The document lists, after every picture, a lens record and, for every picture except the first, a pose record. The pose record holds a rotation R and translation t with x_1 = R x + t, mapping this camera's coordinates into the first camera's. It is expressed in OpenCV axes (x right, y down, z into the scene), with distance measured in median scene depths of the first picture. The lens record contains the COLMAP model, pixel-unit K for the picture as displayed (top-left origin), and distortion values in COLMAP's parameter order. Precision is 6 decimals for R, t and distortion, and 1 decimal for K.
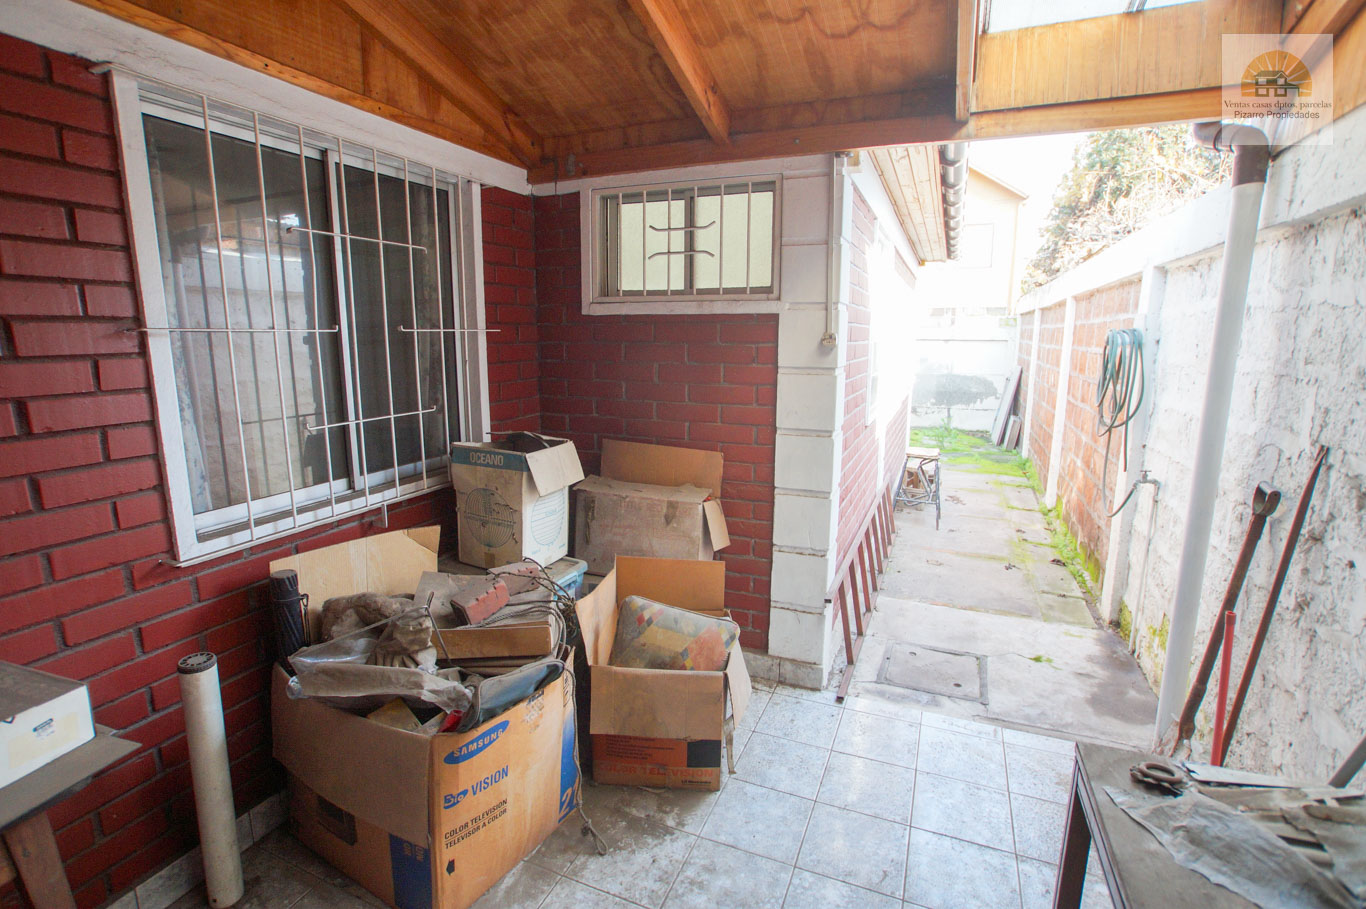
lens RADIAL K [[658.3, 0, 680.6], [0, 658.3, 449.8], [0, 0, 1]] dist [-0.002019, -0.000165]
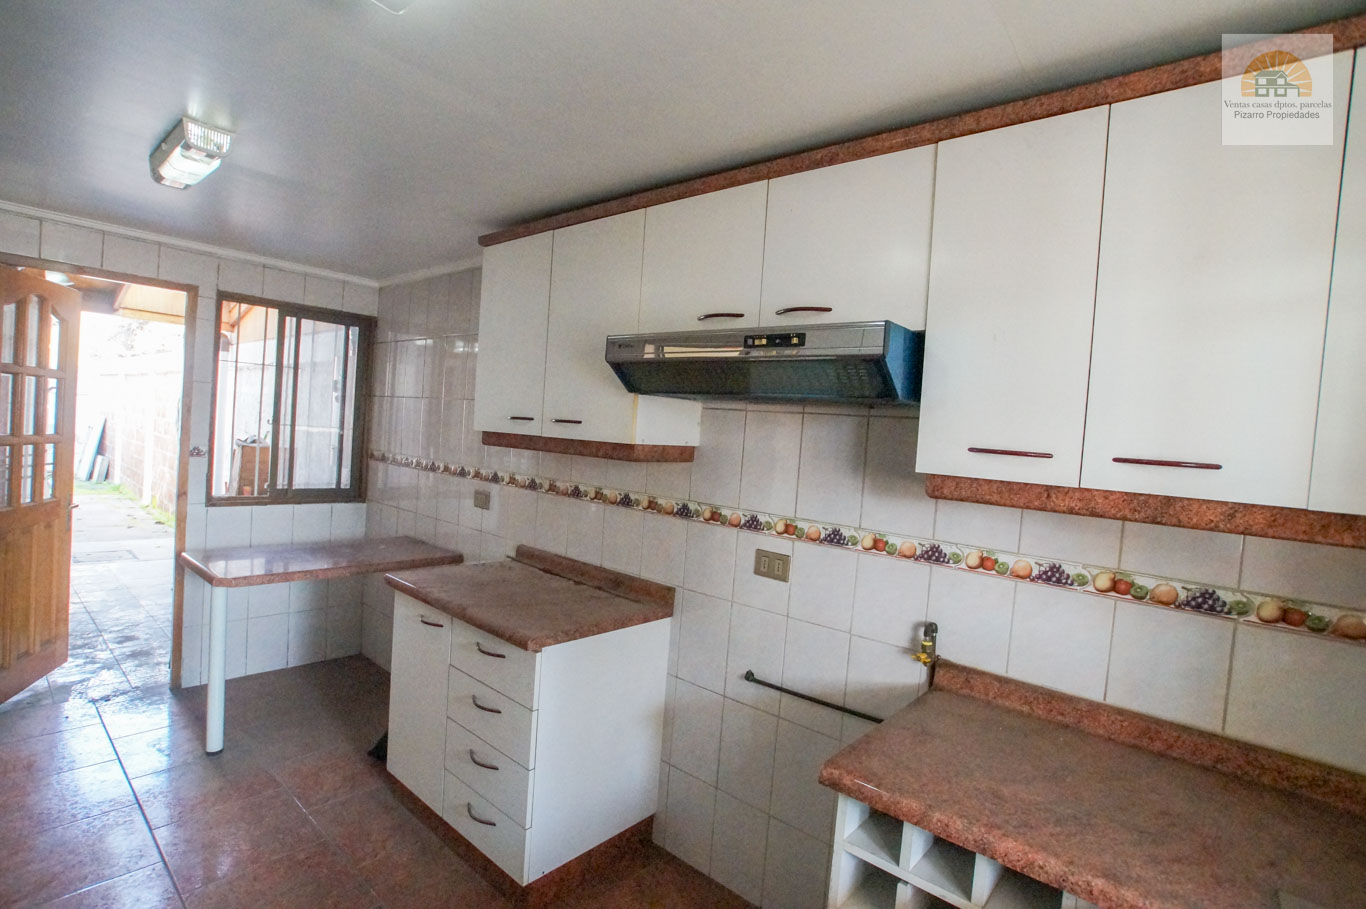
lens RADIAL K [[658.3, 0, 681.6], [0, 658.3, 456.9], [0, 0, 1]] dist [-0.002019, -0.000165]
pose [[0.332513, -0.011757, 0.943025, -0.450844], [0.096274, 0.995122, -0.021540, 0.123089], [-0.938172, 0.097951, 0.332023, -0.665985]]
